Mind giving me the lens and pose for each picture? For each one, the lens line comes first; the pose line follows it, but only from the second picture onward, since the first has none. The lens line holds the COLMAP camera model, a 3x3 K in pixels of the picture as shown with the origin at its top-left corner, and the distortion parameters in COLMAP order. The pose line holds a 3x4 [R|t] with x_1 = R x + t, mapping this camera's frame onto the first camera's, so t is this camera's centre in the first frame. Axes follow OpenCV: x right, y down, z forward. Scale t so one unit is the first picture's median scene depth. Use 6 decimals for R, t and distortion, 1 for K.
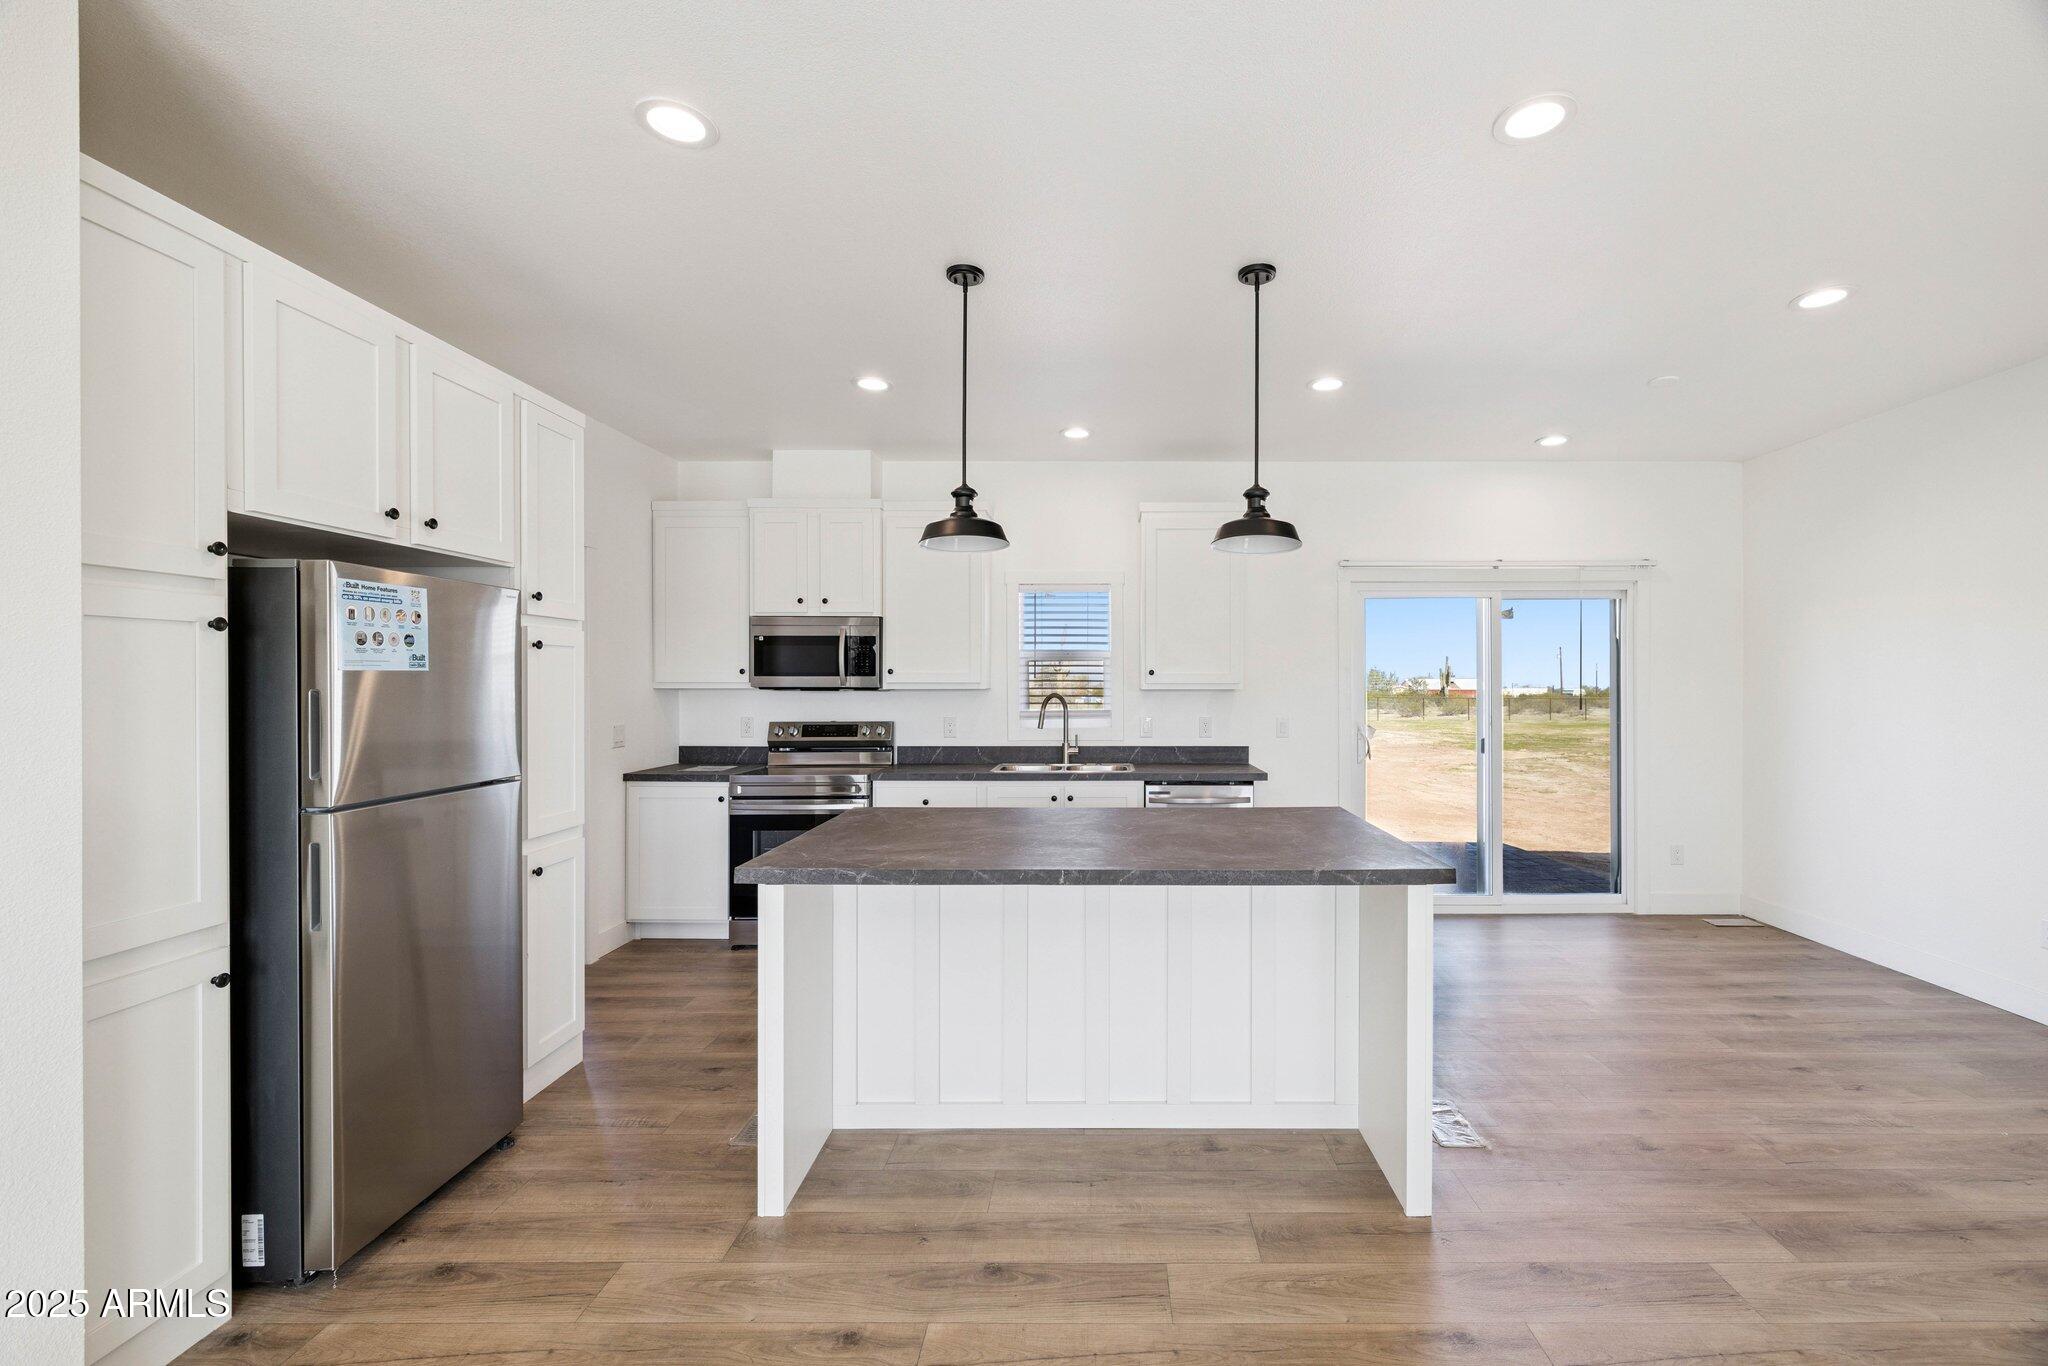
lens RADIAL K [[863.7, 0, 1024.1], [0, 863.7, 679.2], [0, 0, 1]] dist [0.001525, -0.000302]
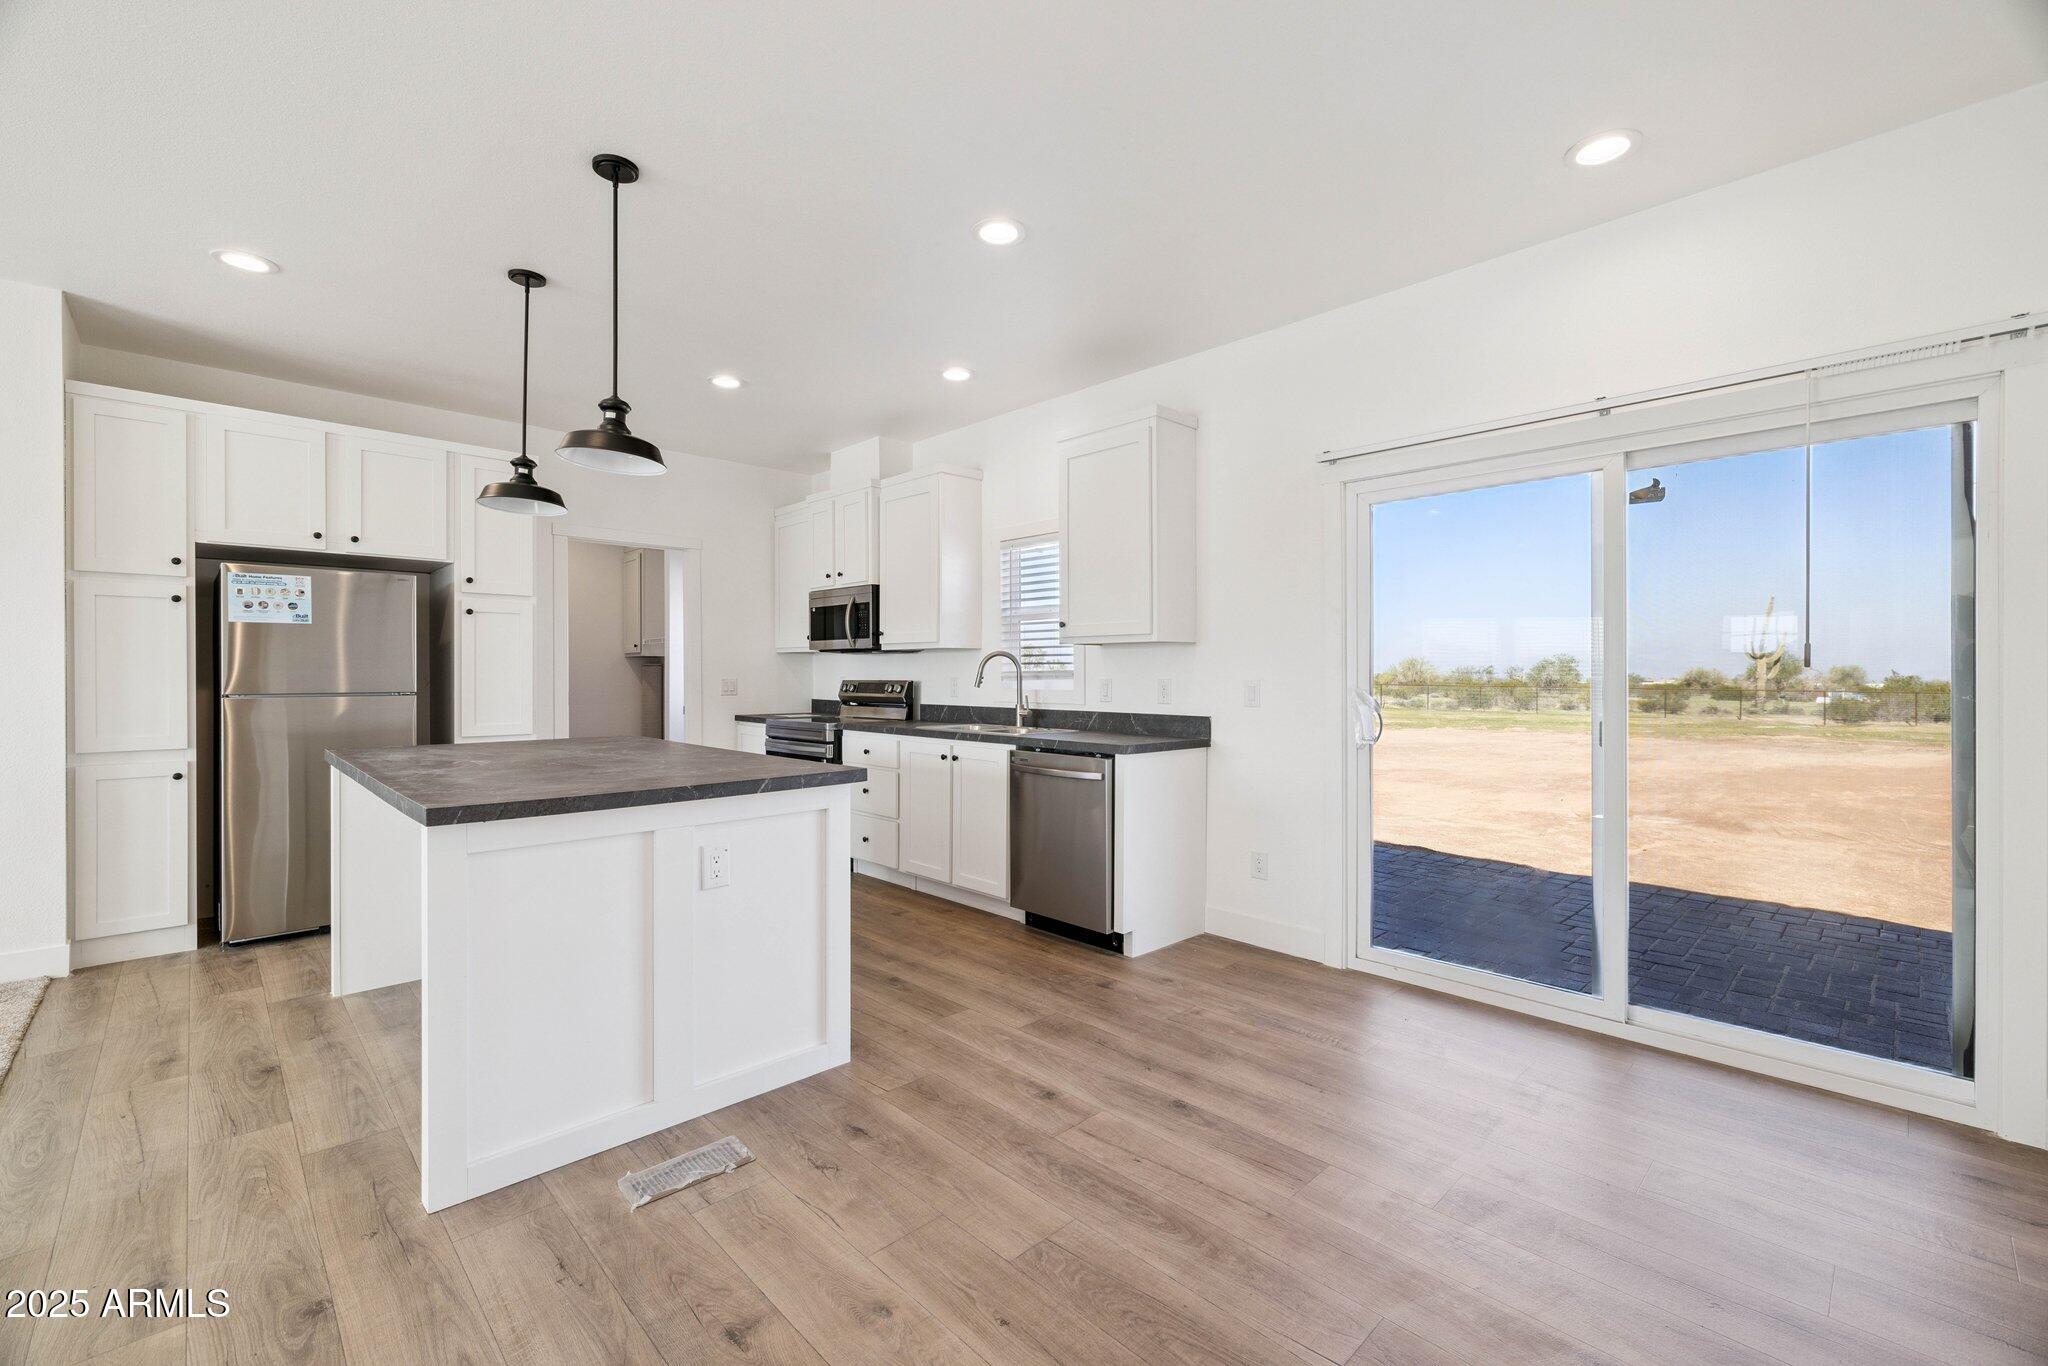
lens RADIAL K [[863.7, 0, 1027.6], [0, 863.7, 675.4], [0, 0, 1]] dist [0.001525, -0.000302]
pose [[0.759959, 0.006791, -0.649936, 0.707306], [-0.003624, 0.999974, 0.006211, 0.036177], [0.649961, -0.002365, 0.759964, 0.276455]]
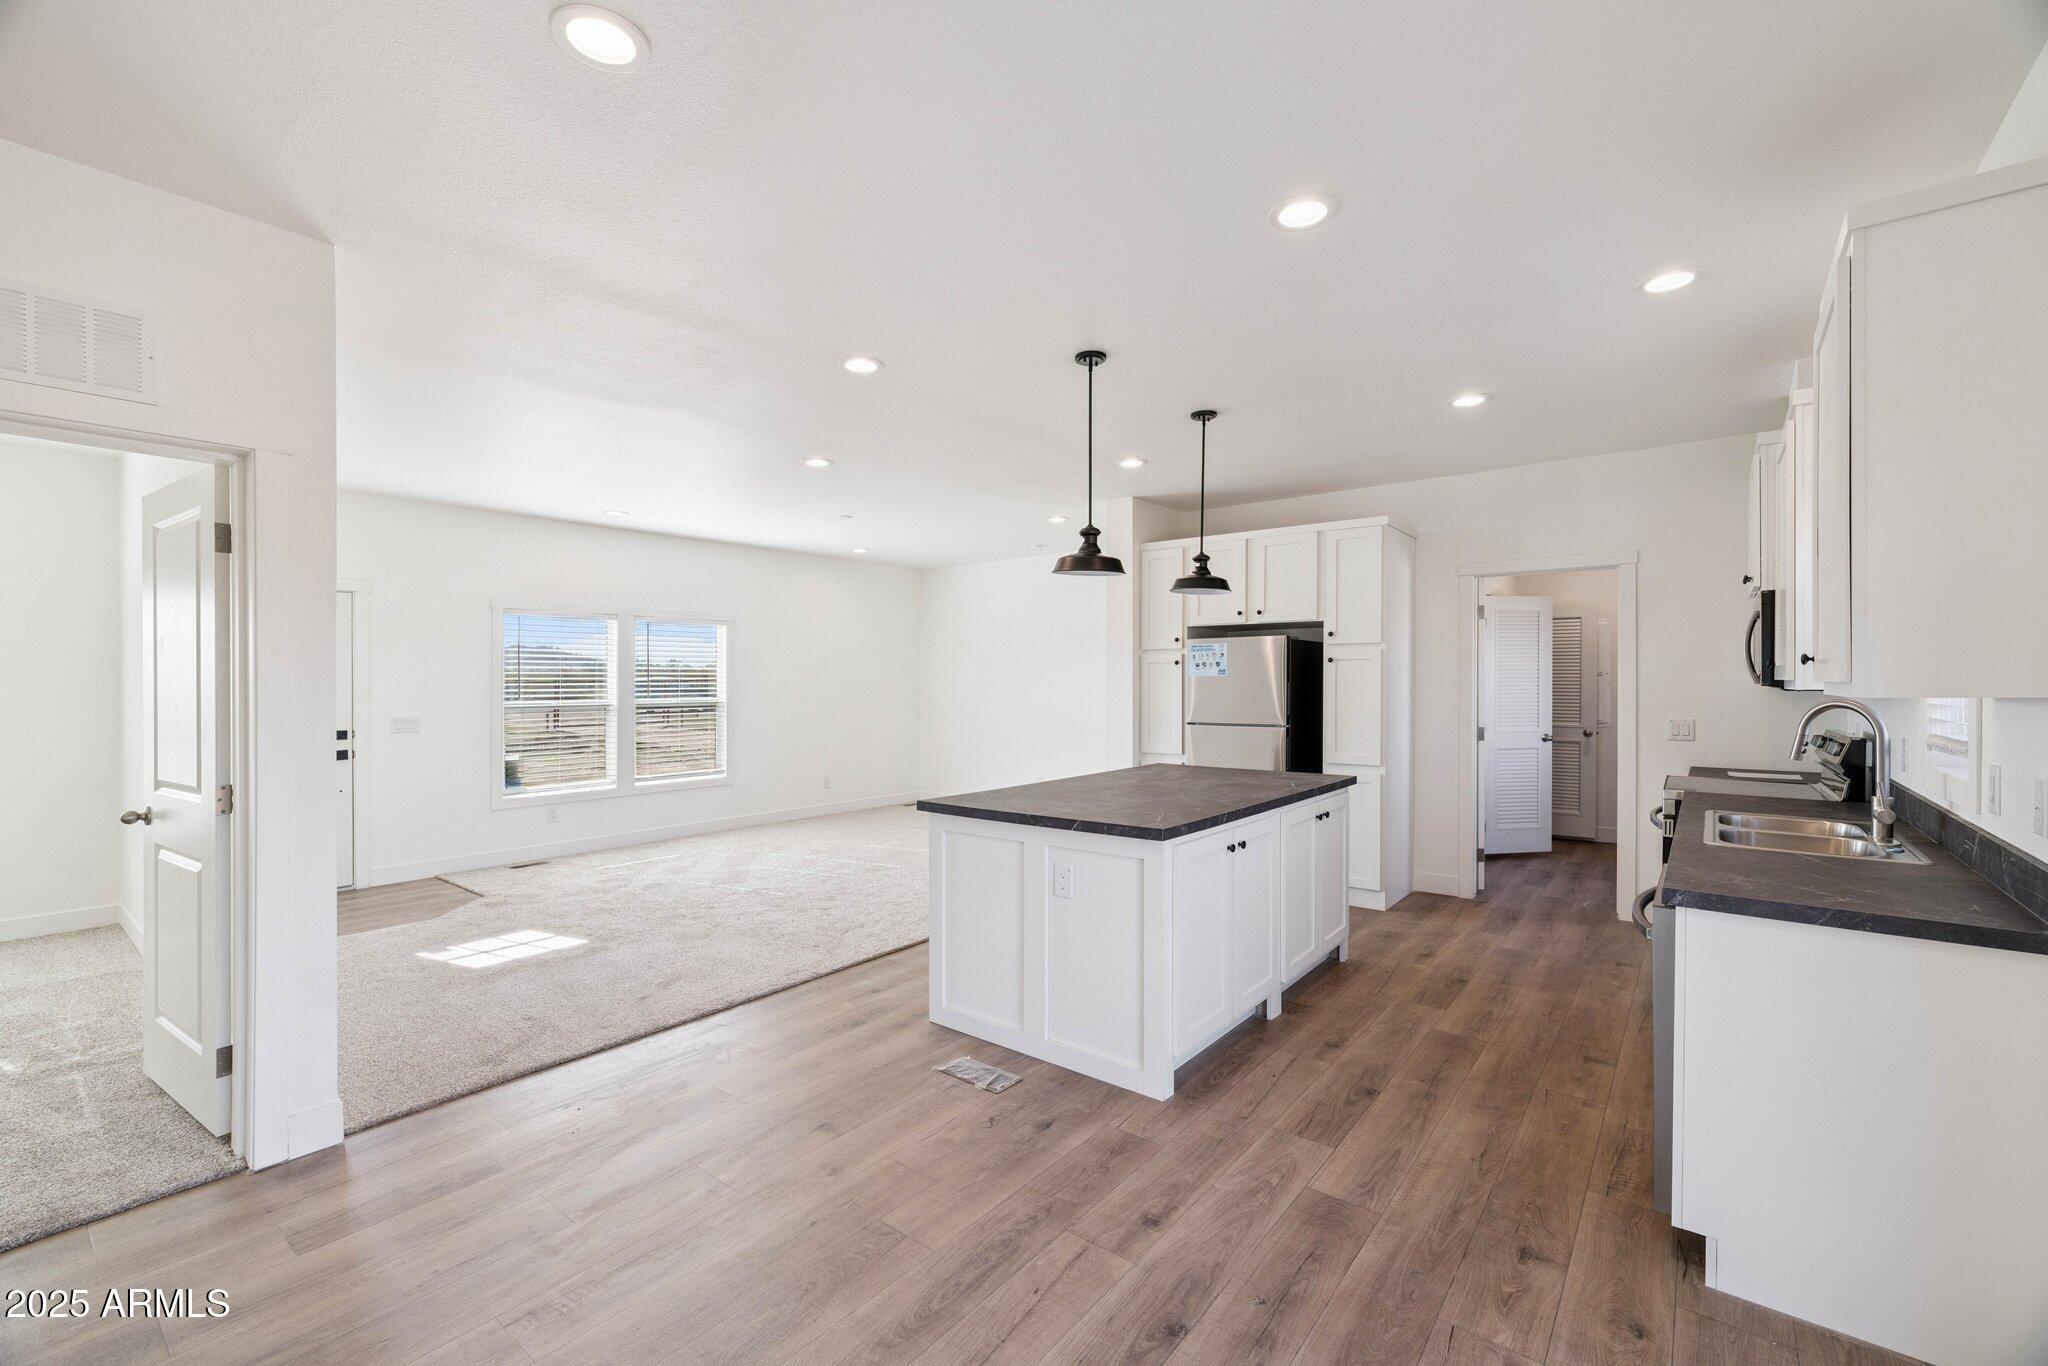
lens RADIAL K [[863.7, 0, 1020.2], [0, 863.7, 683.3], [0, 0, 1]] dist [0.001525, -0.000302]
pose [[-0.554359, 0.007830, -0.832241, 0.778540], [0.007151, 0.999964, 0.004644, 0.008835], [0.832247, -0.003377, -0.554394, 0.706515]]
